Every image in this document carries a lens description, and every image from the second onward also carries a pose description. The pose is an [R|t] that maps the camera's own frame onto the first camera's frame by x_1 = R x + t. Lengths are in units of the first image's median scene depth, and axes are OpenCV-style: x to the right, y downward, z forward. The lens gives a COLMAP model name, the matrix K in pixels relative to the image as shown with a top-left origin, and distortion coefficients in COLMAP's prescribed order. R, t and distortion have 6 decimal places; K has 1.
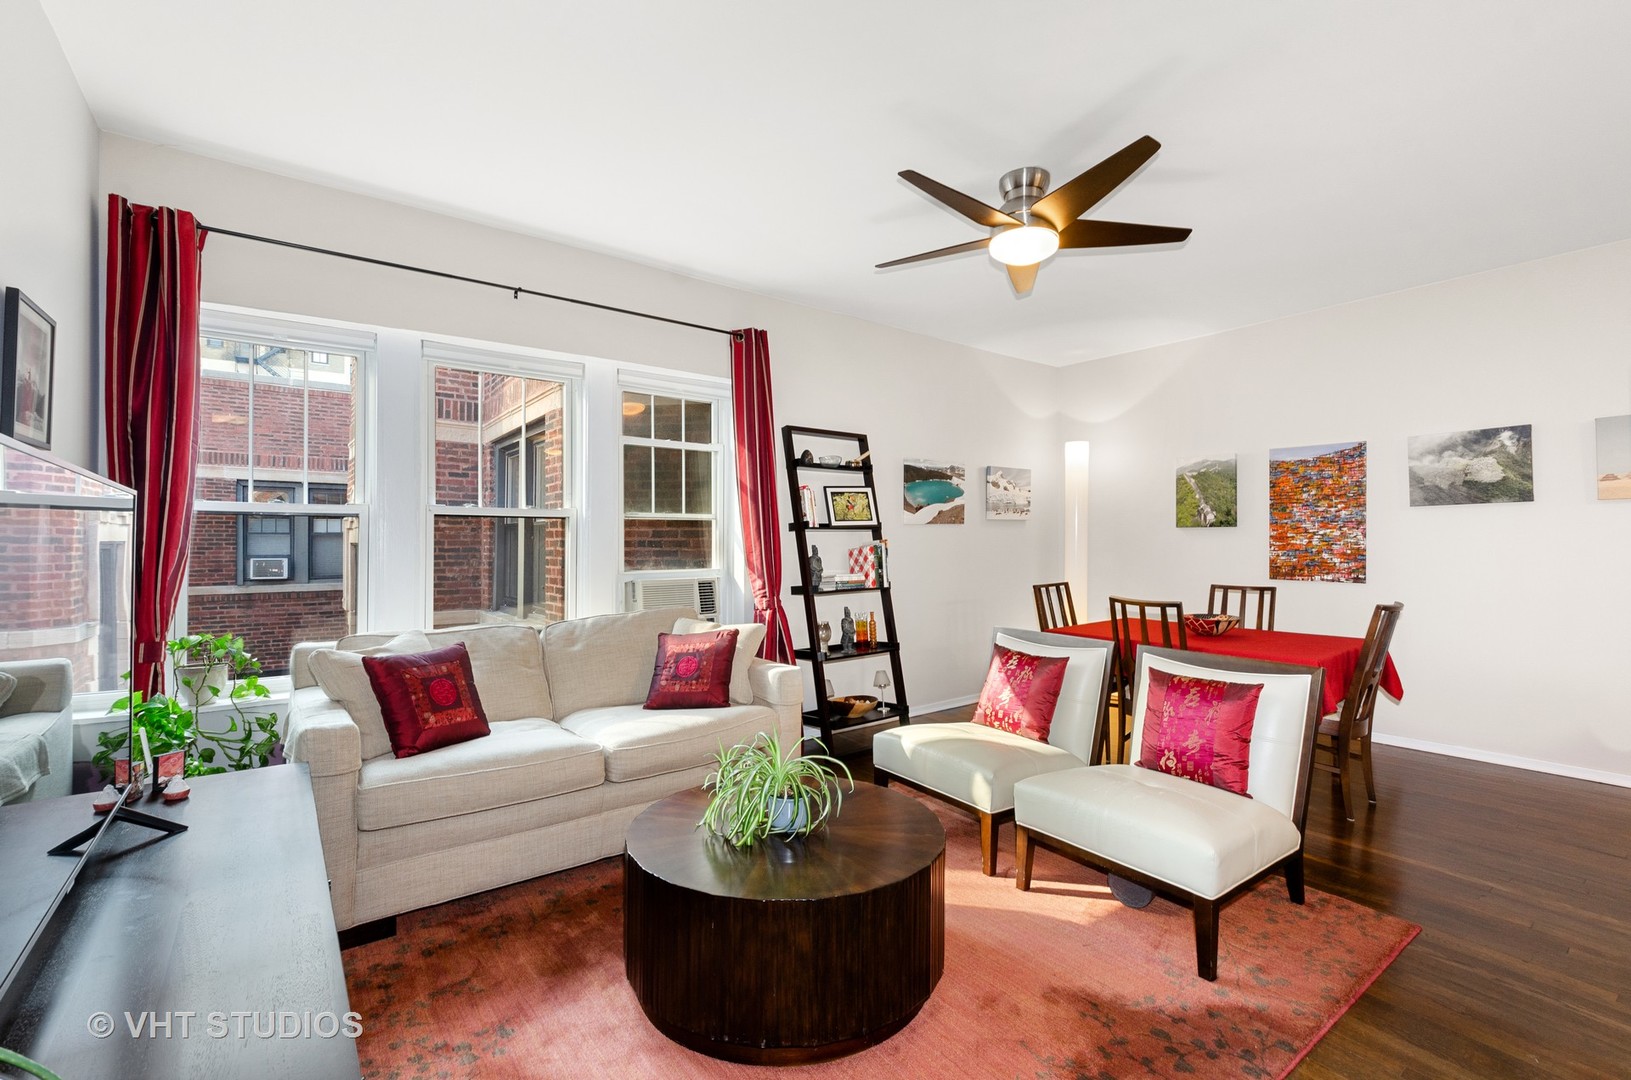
lens RADIAL K [[756.9, 0, 813.9], [0, 756.9, 534.8], [0, 0, 1]] dist [0.003031, 0.001200]
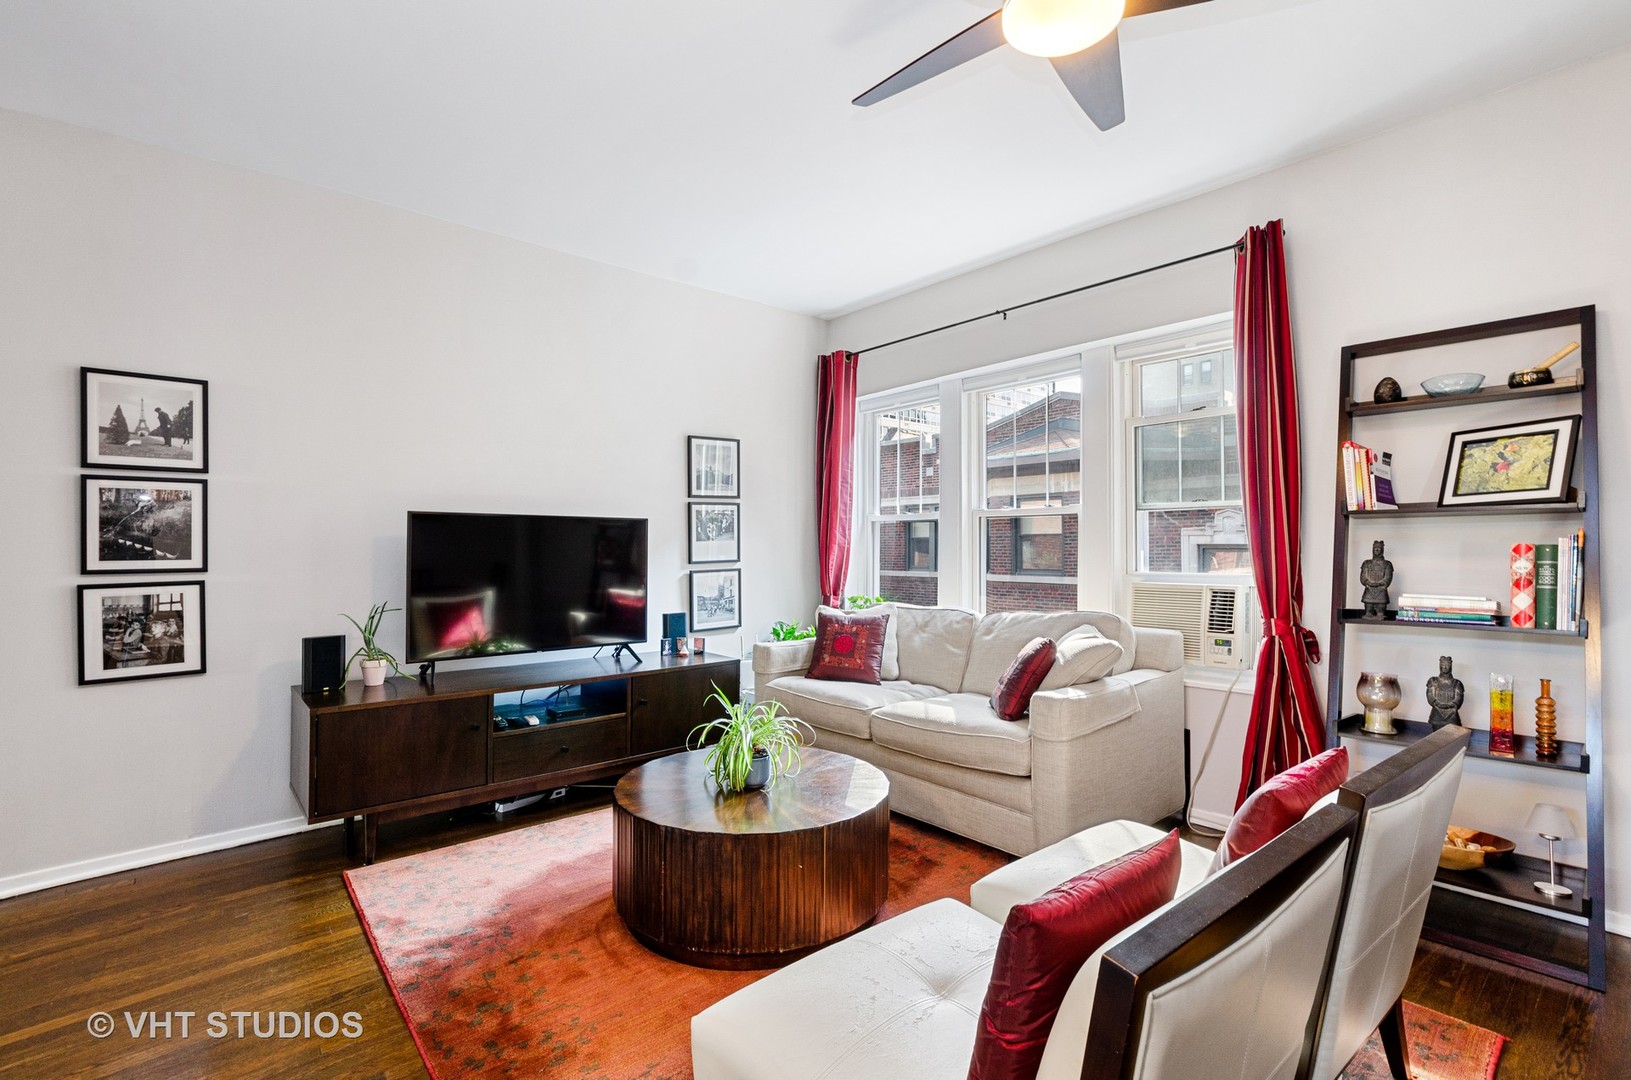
lens RADIAL K [[756.9, 0, 811.4], [0, 756.9, 534.5], [0, 0, 1]] dist [0.003031, 0.001200]
pose [[0.035700, -0.012267, -0.999287, 0.533698], [0.012895, 0.999847, -0.011813, 0.009397], [0.999279, -0.012464, 0.035853, 0.504630]]
